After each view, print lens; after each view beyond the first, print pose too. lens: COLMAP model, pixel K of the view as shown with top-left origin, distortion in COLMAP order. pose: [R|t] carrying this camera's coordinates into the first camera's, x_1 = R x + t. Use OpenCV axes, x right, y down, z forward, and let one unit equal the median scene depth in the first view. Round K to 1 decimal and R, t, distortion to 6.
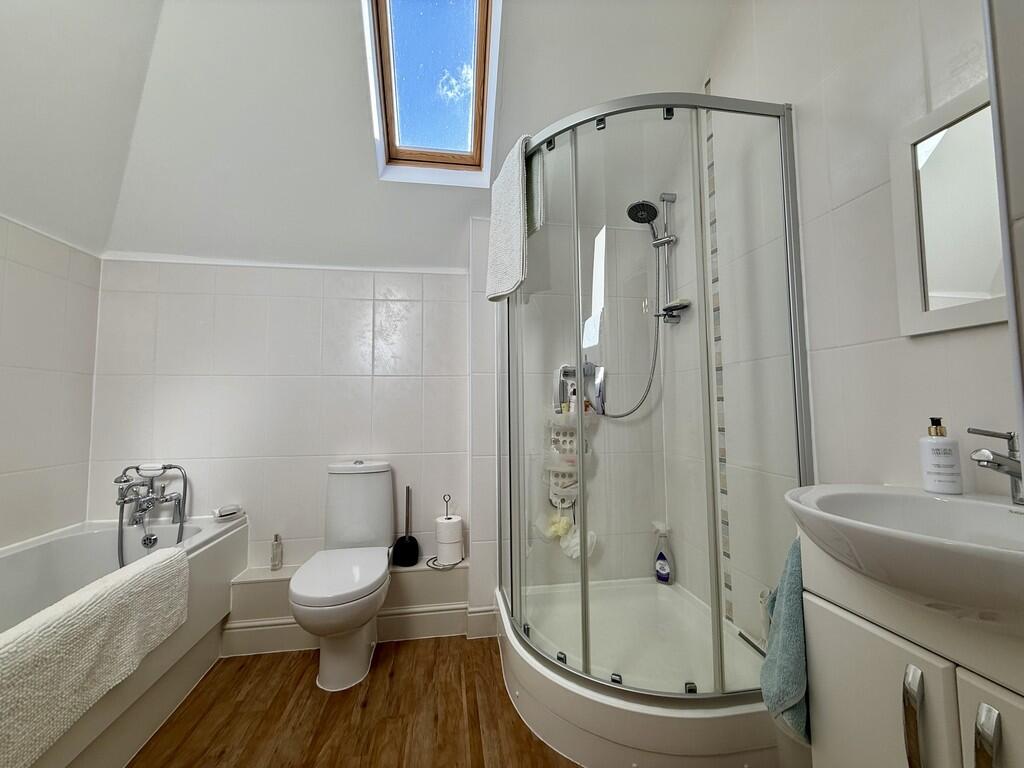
lens RADIAL K [[410.6, 0, 511.6], [0, 410.6, 382.3], [0, 0, 1]] dist [-0.000487, -0.000056]
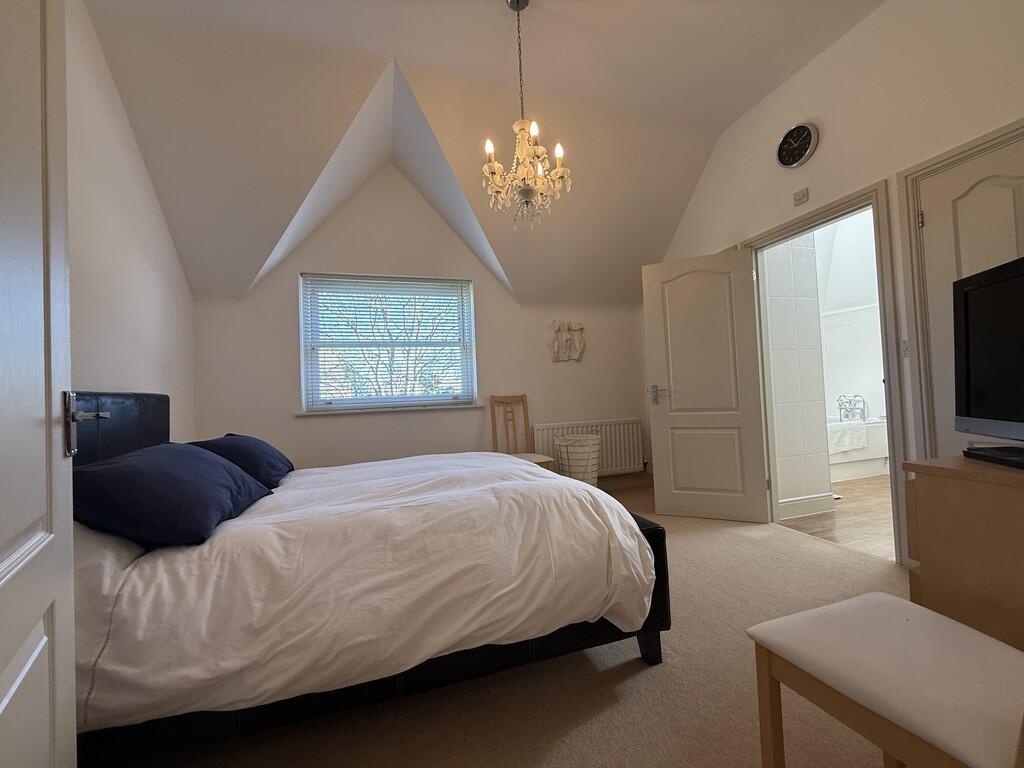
lens RADIAL K [[410.6, 0, 510.8], [0, 410.6, 383.8], [0, 0, 1]] dist [-0.000487, -0.000056]
pose [[0.155867, -0.023246, -0.987505, 1.317269], [0.102157, 0.994742, -0.007292, -0.064065], [0.982481, -0.099744, 0.157422, -1.465697]]
